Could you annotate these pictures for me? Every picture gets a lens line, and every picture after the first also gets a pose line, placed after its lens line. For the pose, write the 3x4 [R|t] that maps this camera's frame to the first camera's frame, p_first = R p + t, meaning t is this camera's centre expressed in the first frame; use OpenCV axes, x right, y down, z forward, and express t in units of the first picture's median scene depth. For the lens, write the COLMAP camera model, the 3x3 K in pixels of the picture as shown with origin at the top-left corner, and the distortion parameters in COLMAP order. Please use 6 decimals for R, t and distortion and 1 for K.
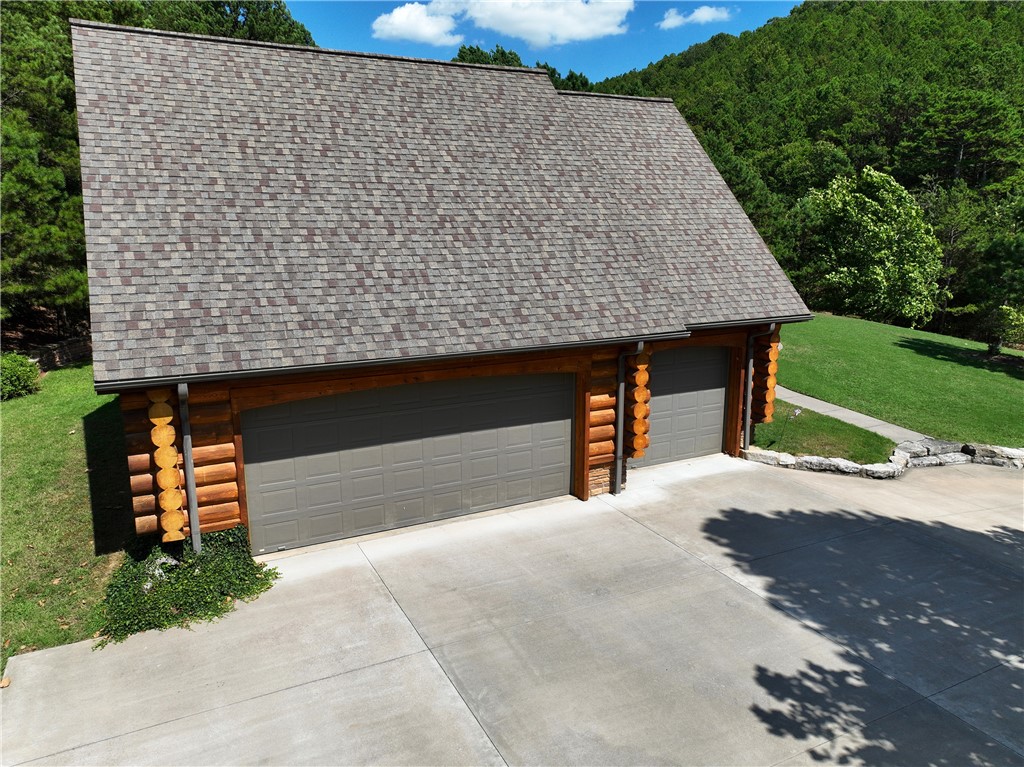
lens RADIAL K [[715.4, 0, 512.0], [0, 715.4, 383.5], [0, 0, 1]] dist [-0.008660, 0.023372]
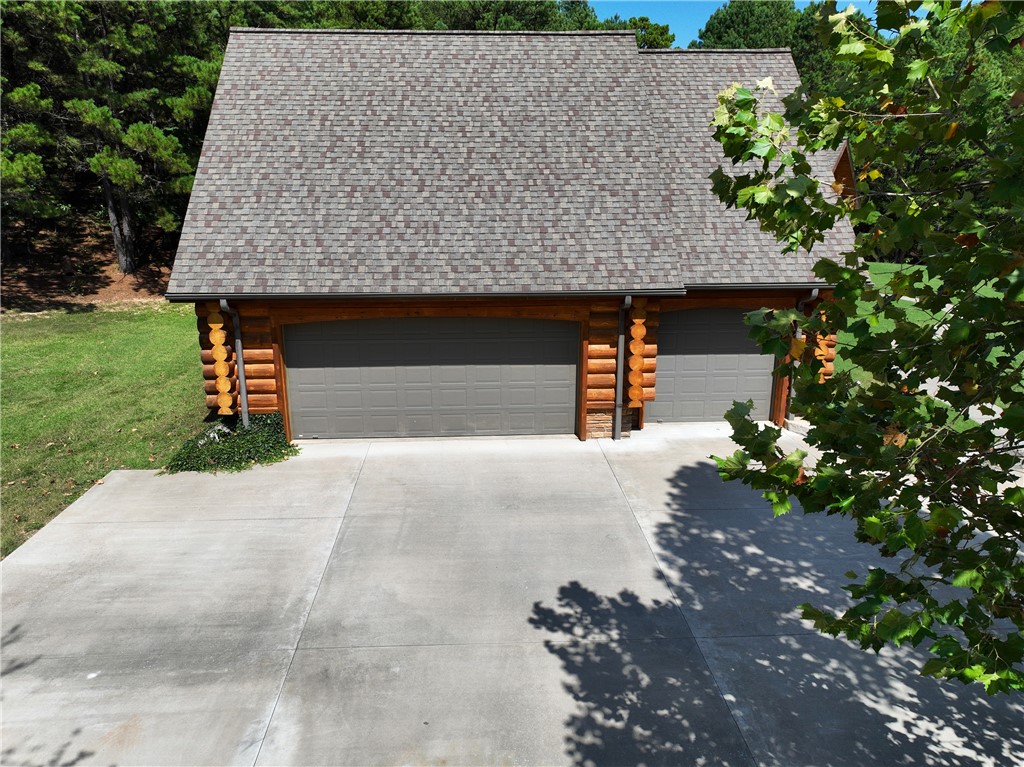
lens RADIAL K [[715.4, 0, 512.0], [0, 715.4, 383.5], [0, 0, 1]] dist [-0.008660, 0.023372]
pose [[0.915221, 0.109983, -0.387653, 0.459749], [-0.088664, 0.993418, 0.072517, 0.008957], [0.393077, -0.031998, 0.918949, -0.041160]]
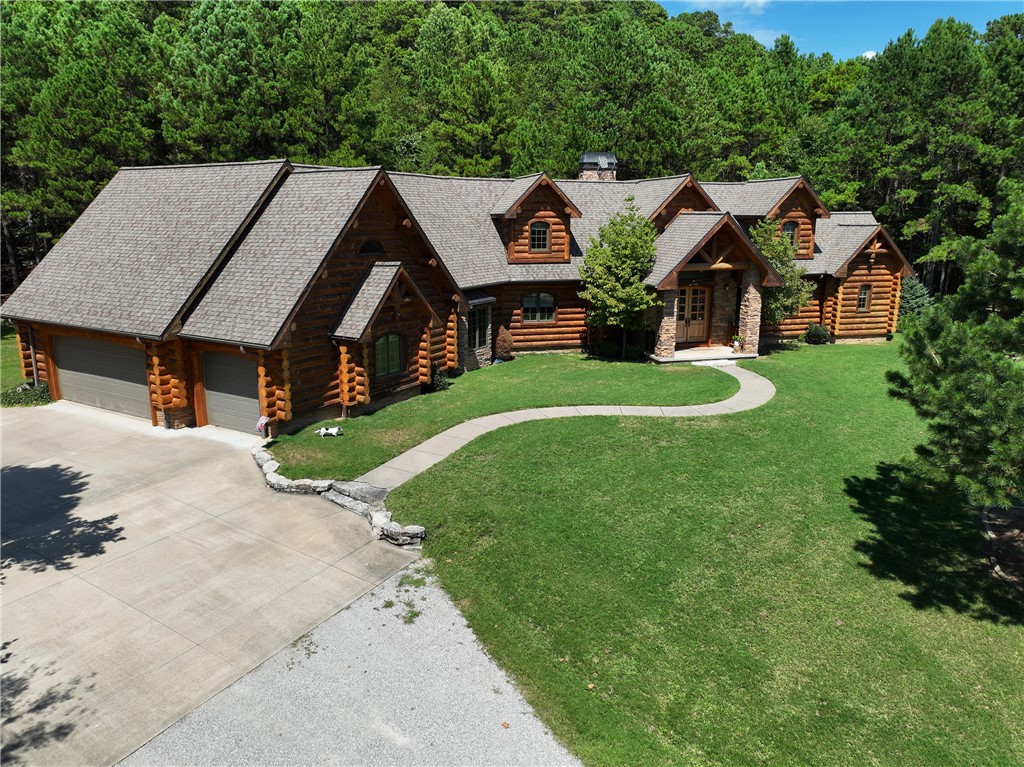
lens RADIAL K [[715.4, 0, 512.0], [0, 715.4, 383.5], [0, 0, 1]] dist [-0.008660, 0.023372]
pose [[0.538487, 0.197283, -0.819214, 2.159744], [-0.185912, 0.976064, 0.112852, -0.322362], [0.821869, 0.091532, 0.562275, 0.799588]]
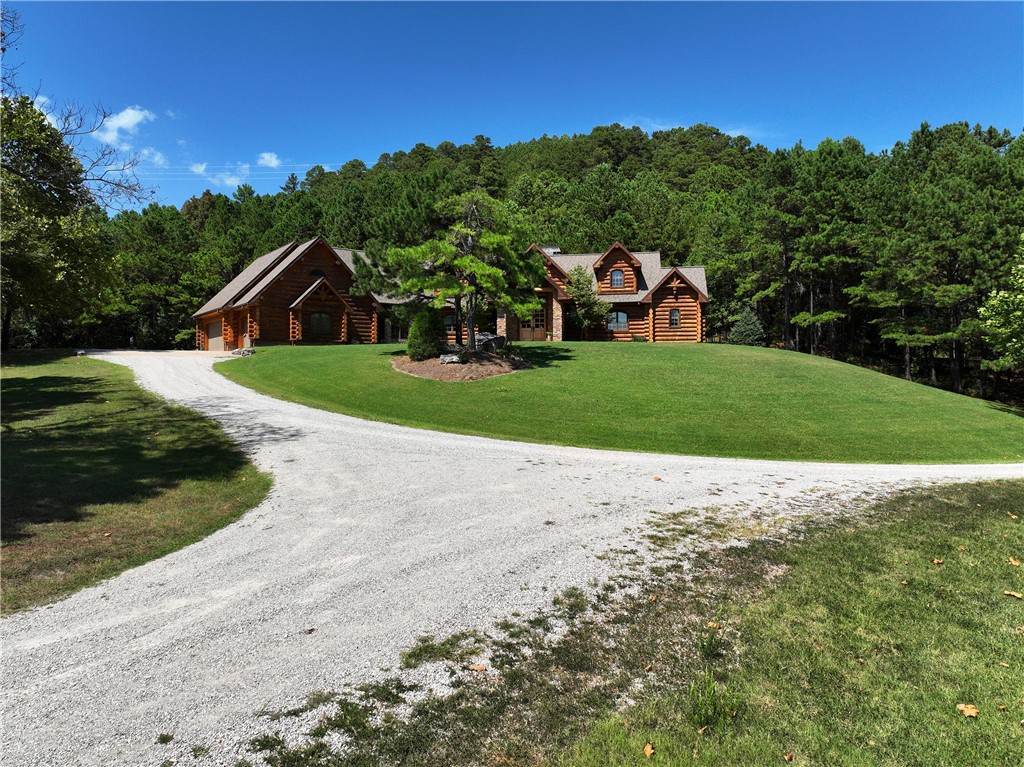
lens RADIAL K [[715.4, 0, 512.0], [0, 715.4, 383.5], [0, 0, 1]] dist [-0.008660, 0.023372]
pose [[0.141022, 0.003001, -0.990002, 4.606701], [-0.213278, 0.976607, -0.027421, 0.111572], [0.966760, 0.215013, 0.138363, 2.204556]]
